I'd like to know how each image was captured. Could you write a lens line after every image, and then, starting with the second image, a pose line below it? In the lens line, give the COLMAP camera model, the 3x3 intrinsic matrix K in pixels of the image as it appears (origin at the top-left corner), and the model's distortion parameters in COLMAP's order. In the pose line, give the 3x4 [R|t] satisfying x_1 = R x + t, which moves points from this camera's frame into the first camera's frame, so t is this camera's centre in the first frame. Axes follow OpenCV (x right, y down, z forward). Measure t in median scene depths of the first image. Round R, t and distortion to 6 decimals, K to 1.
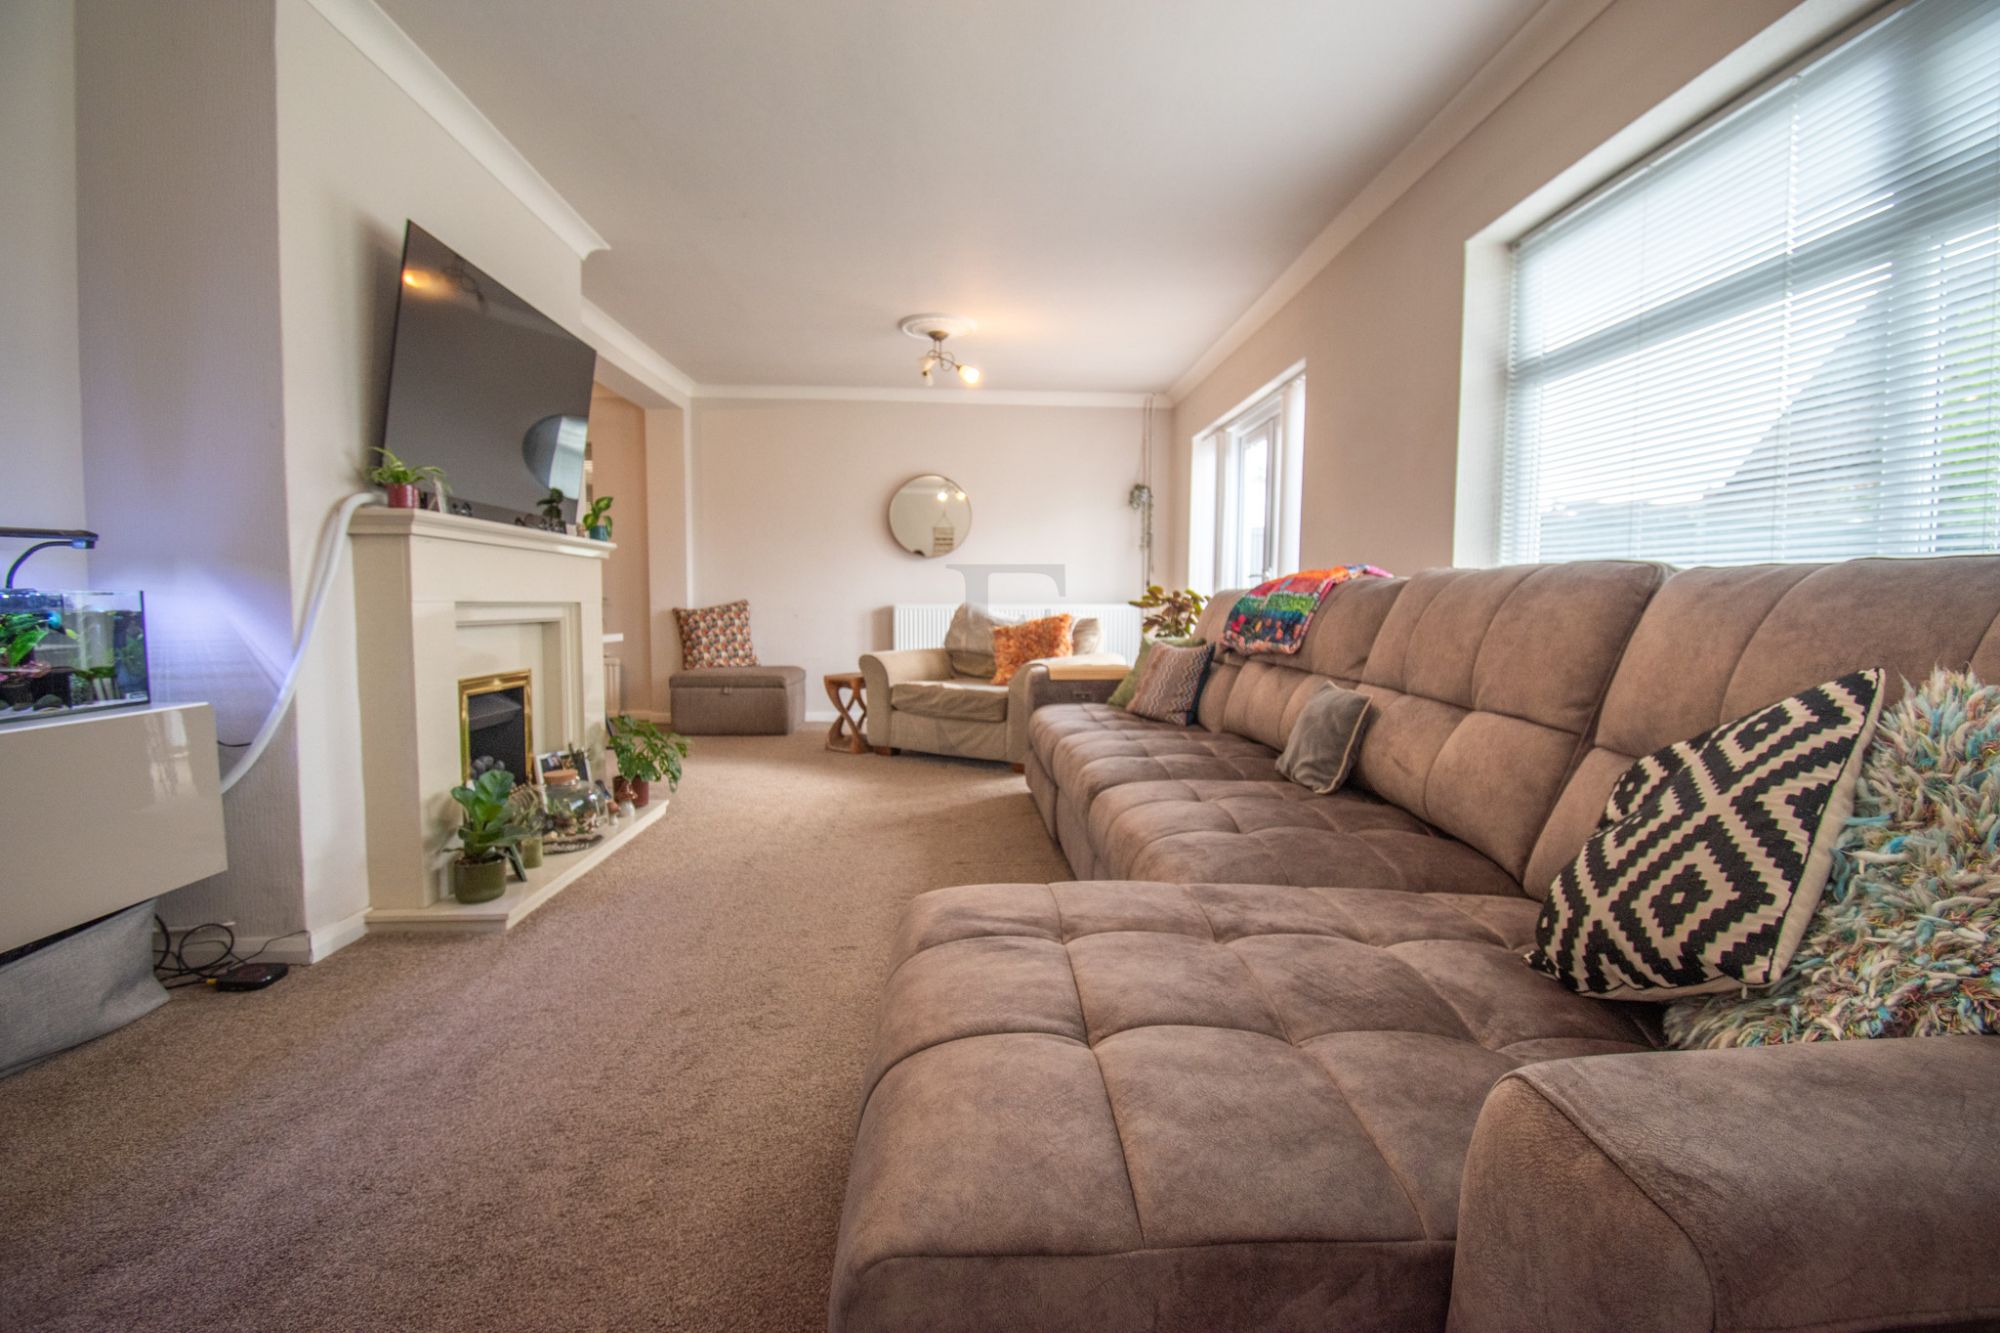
lens RADIAL K [[897.1, 0, 1007.0], [0, 897.1, 661.3], [0, 0, 1]] dist [0.020735, -0.025682]
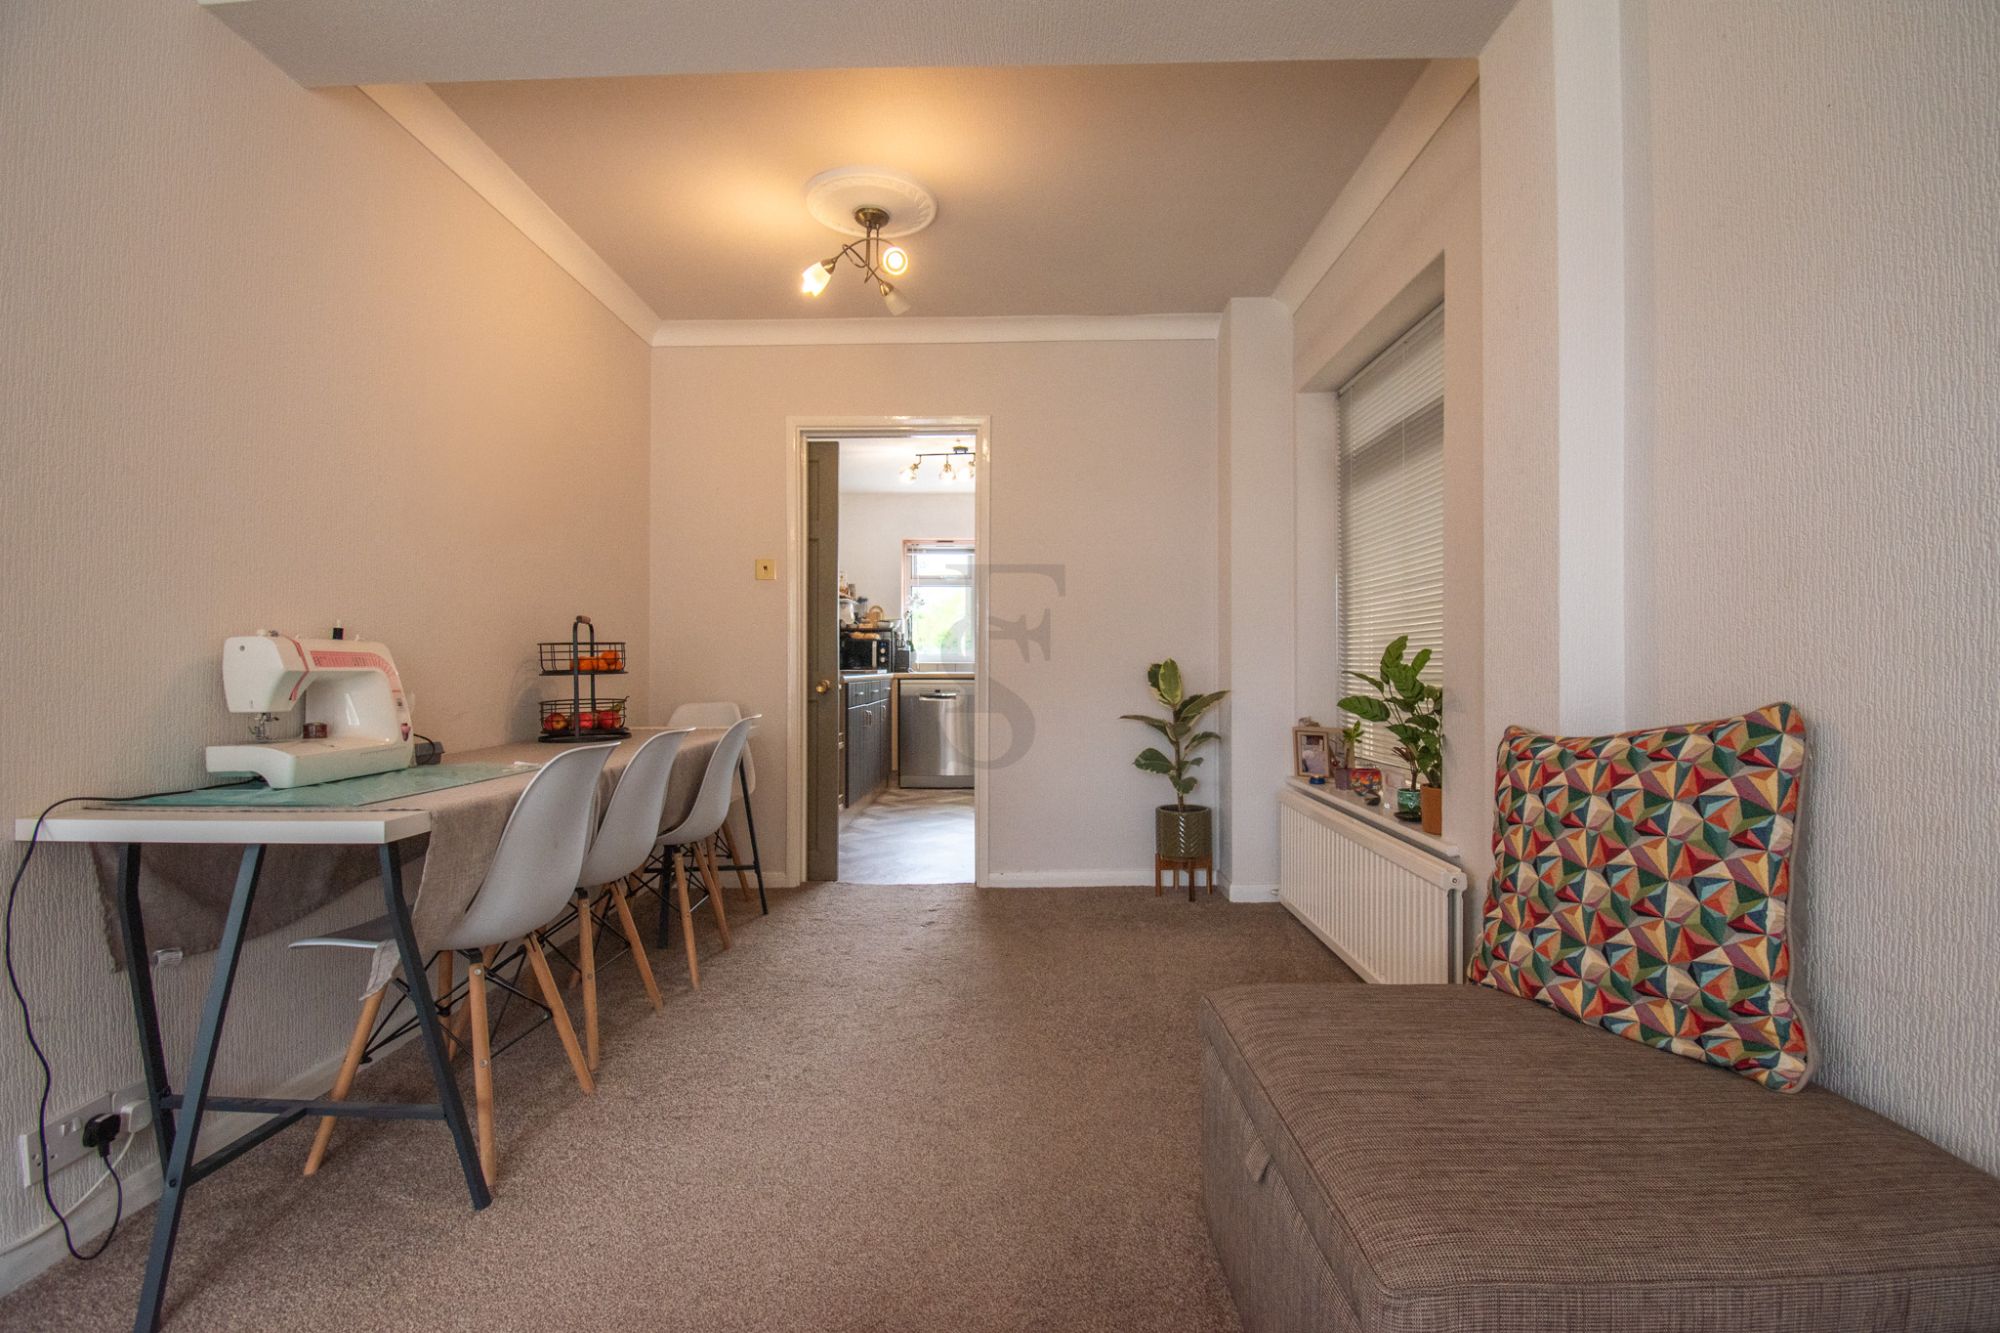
lens RADIAL K [[897.1, 0, 1007.0], [0, 897.1, 661.3], [0, 0, 1]] dist [0.020735, -0.025682]
pose [[-0.071204, -0.006368, -0.997441, -0.096203], [-0.051285, 0.998680, -0.002715, -0.070177], [0.996142, 0.050961, -0.071437, 0.873090]]
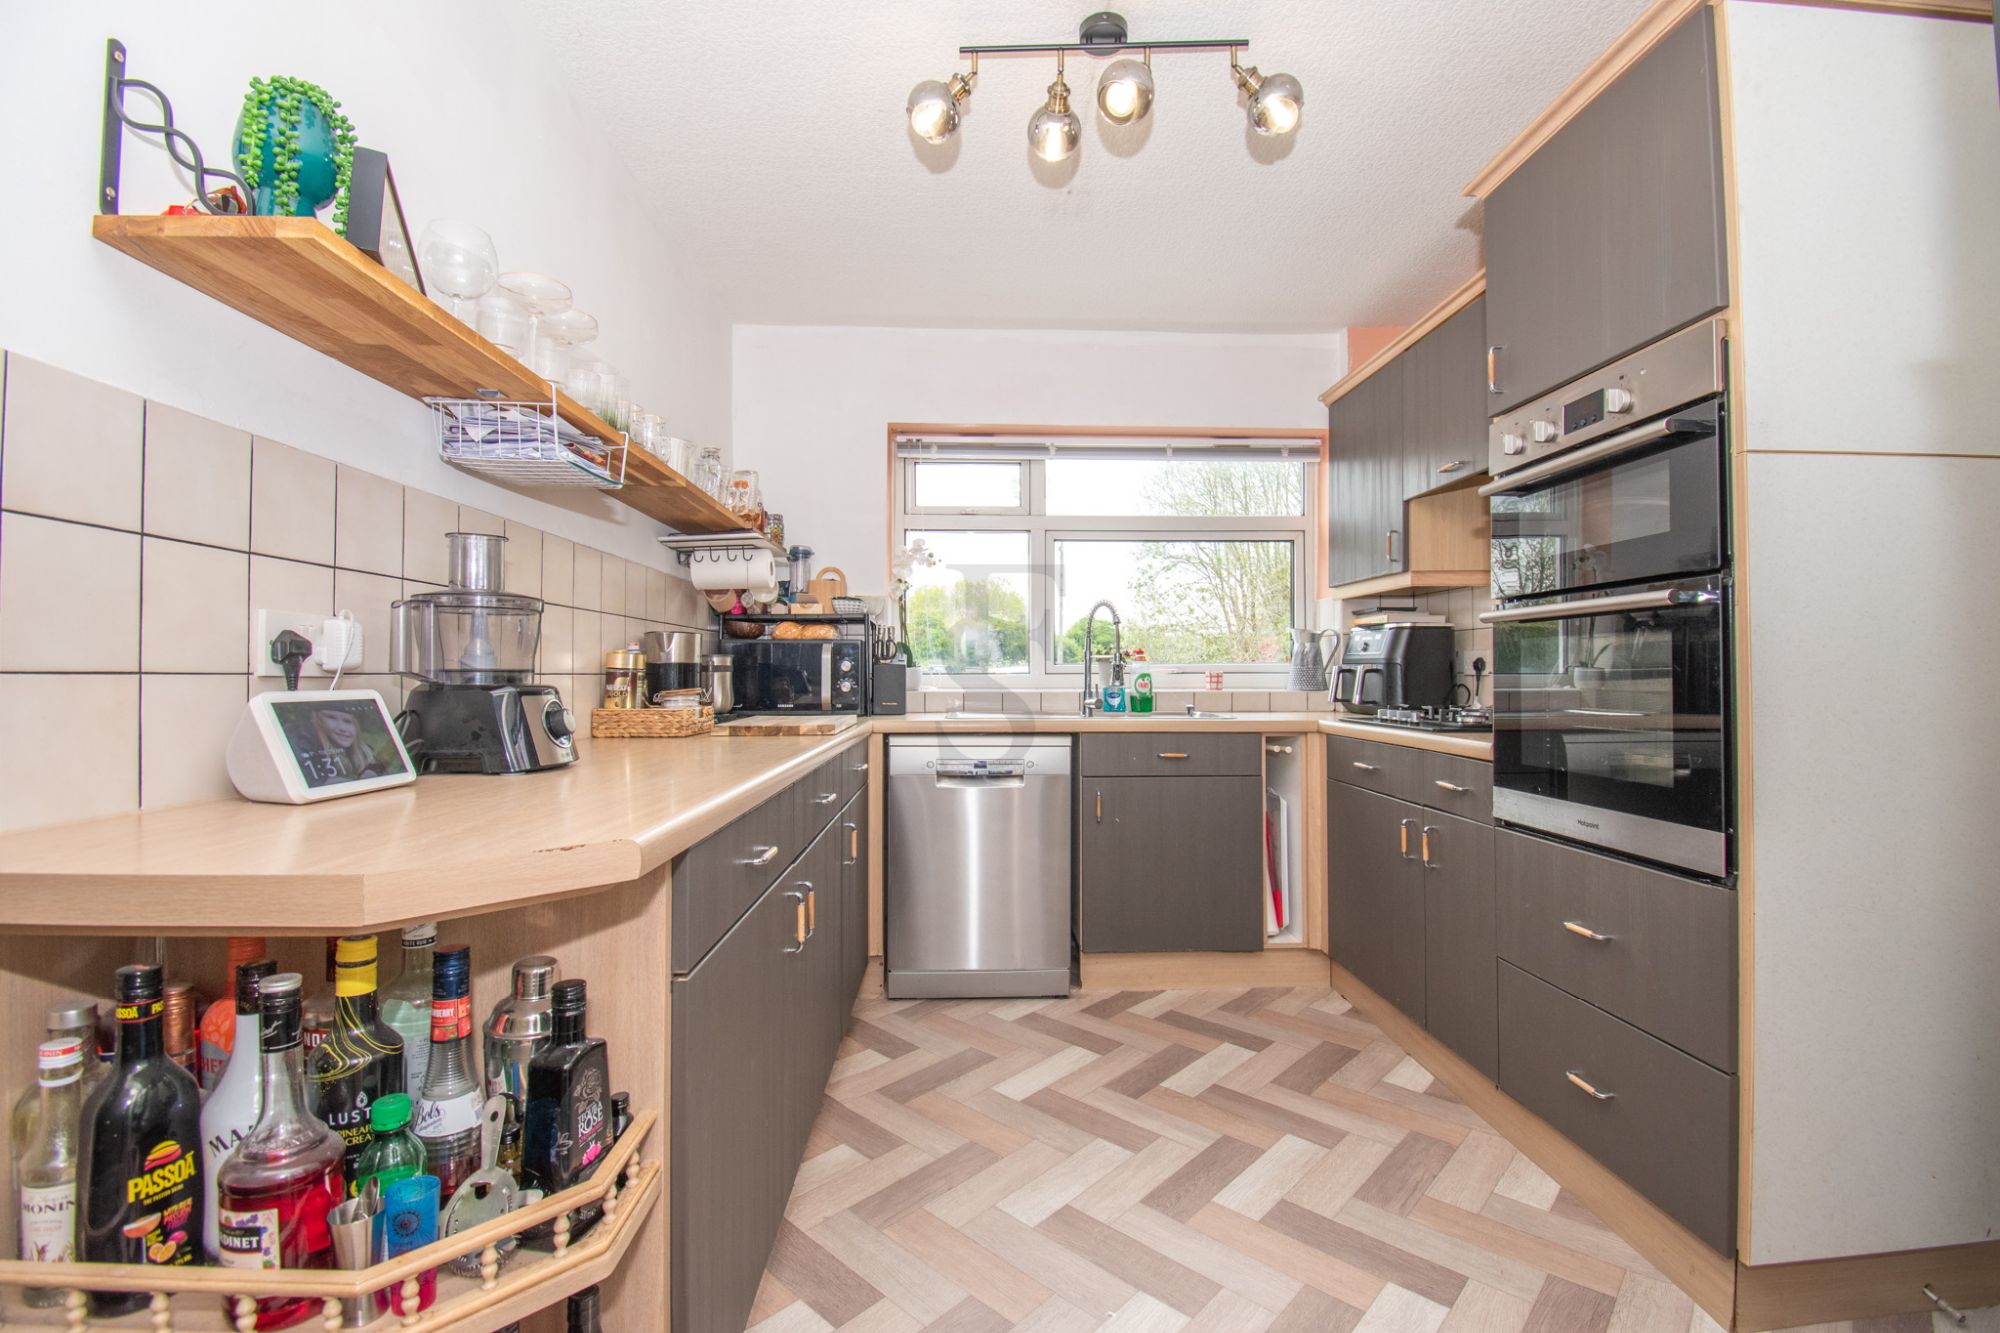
lens RADIAL K [[879.8, 0, 1003.0], [0, 879.8, 660.3], [0, 0, 1]] dist [0.019321, -0.022486]
pose [[-0.022237, -0.015209, -0.999637, -0.746447], [-0.052278, 0.998534, -0.014029, -0.079556], [0.998385, 0.051947, -0.023000, 0.729271]]
